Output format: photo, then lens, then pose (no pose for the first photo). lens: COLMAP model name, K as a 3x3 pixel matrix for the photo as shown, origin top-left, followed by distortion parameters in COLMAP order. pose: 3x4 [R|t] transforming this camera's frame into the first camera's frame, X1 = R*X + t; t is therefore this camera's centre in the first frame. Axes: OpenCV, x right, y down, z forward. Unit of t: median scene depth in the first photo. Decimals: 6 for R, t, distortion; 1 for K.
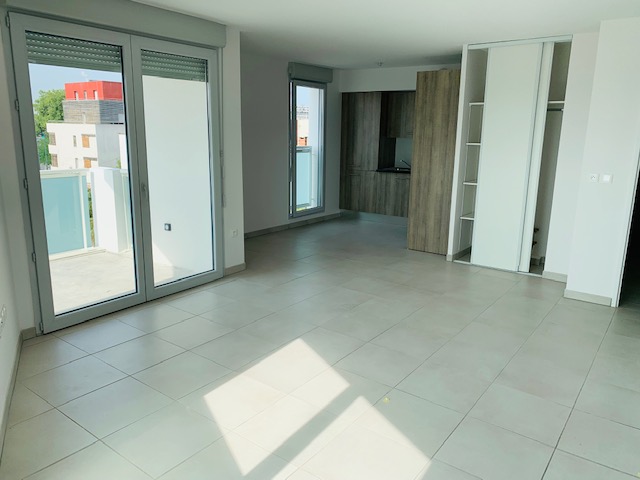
lens RADIAL K [[485.5, 0, 319.4], [0, 485.5, 239.9], [0, 0, 1]] dist [0.032023, -0.000878]
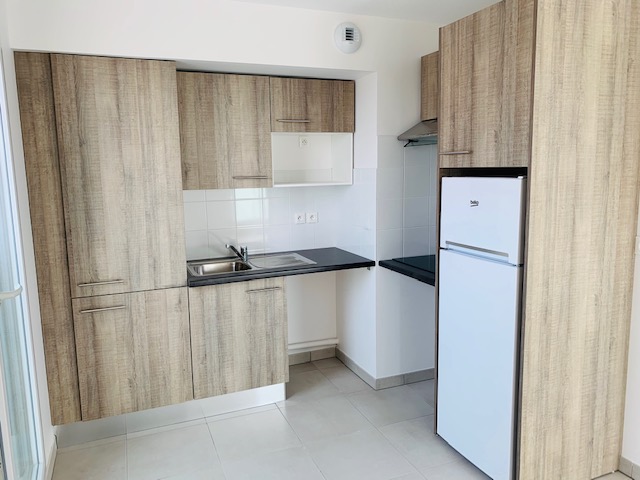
lens RADIAL K [[485.5, 0, 320.1], [0, 485.5, 237.0], [0, 0, 1]] dist [0.032023, -0.000878]
pose [[0.522807, -0.136623, 0.841431, -0.124997], [0.213607, 0.976578, 0.025846, -0.163828], [-0.825254, 0.166223, 0.539746, 0.719392]]
